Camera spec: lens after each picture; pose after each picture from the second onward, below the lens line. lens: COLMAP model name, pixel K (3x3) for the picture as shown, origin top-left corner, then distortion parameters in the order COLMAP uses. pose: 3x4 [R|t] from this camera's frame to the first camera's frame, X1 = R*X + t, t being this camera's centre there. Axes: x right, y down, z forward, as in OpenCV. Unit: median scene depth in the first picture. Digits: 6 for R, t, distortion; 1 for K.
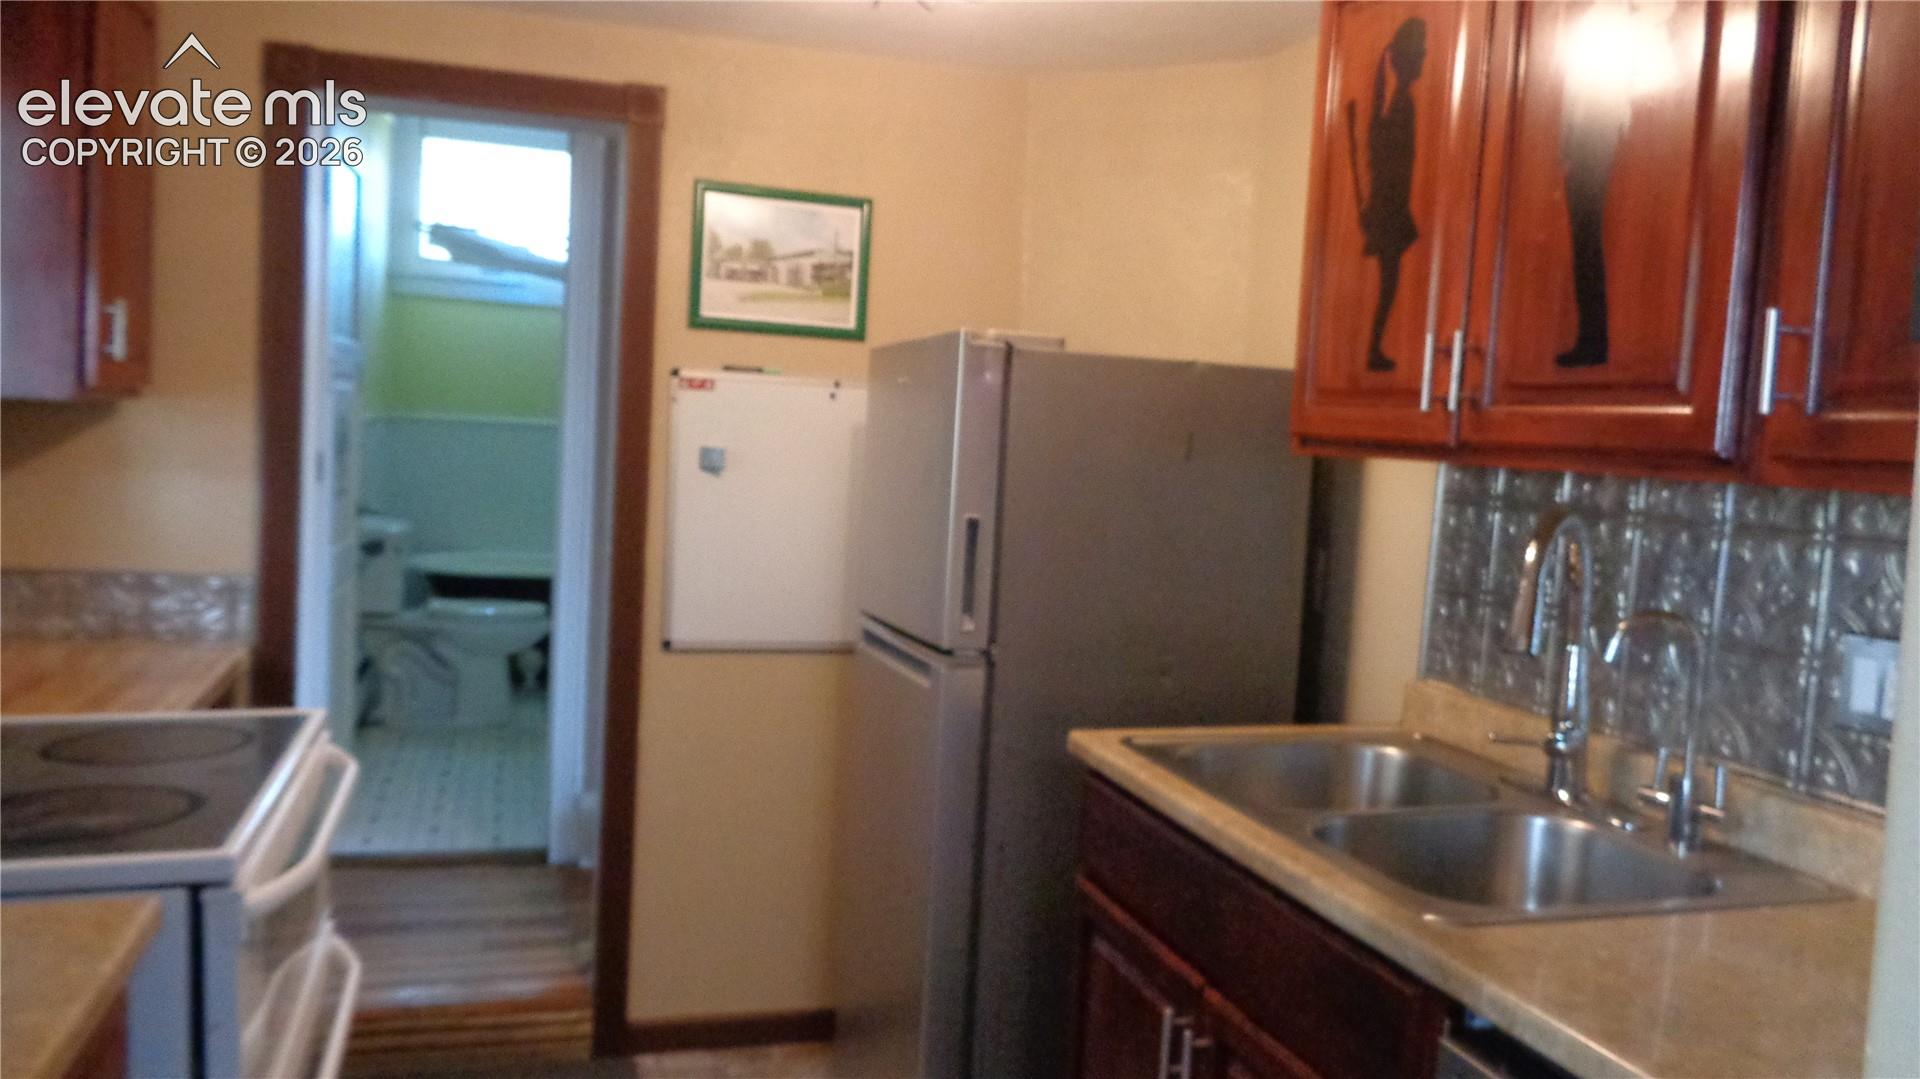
lens RADIAL K [[1442.3, 0, 960.8], [0, 1442.3, 539.0], [0, 0, 1]] dist [0.000864, 0.004504]
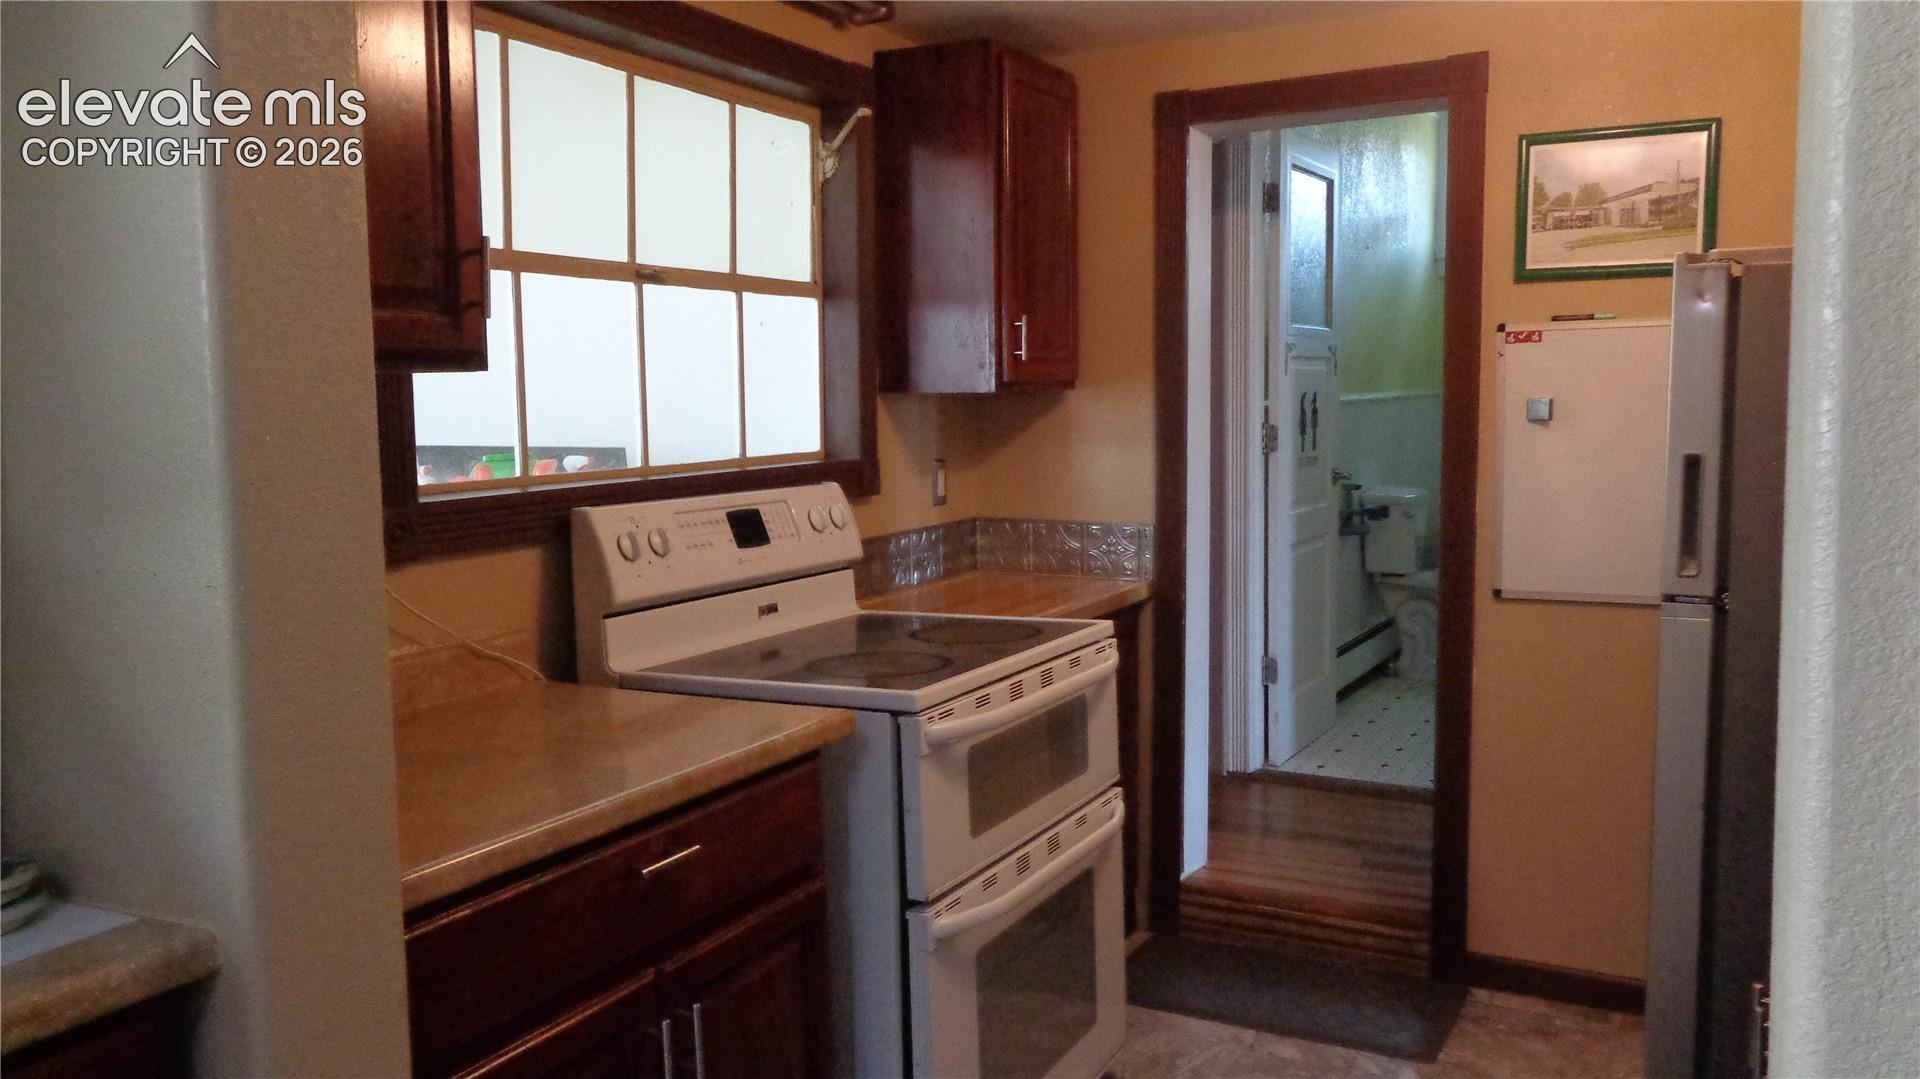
lens RADIAL K [[1442.3, 0, 954.0], [0, 1442.3, 539.2], [0, 0, 1]] dist [0.000864, 0.004504]
pose [[0.691874, 0.006694, -0.721987, 0.271902], [0.002648, 0.999927, 0.011808, 0.021167], [0.722013, -0.010081, 0.691806, 0.009440]]
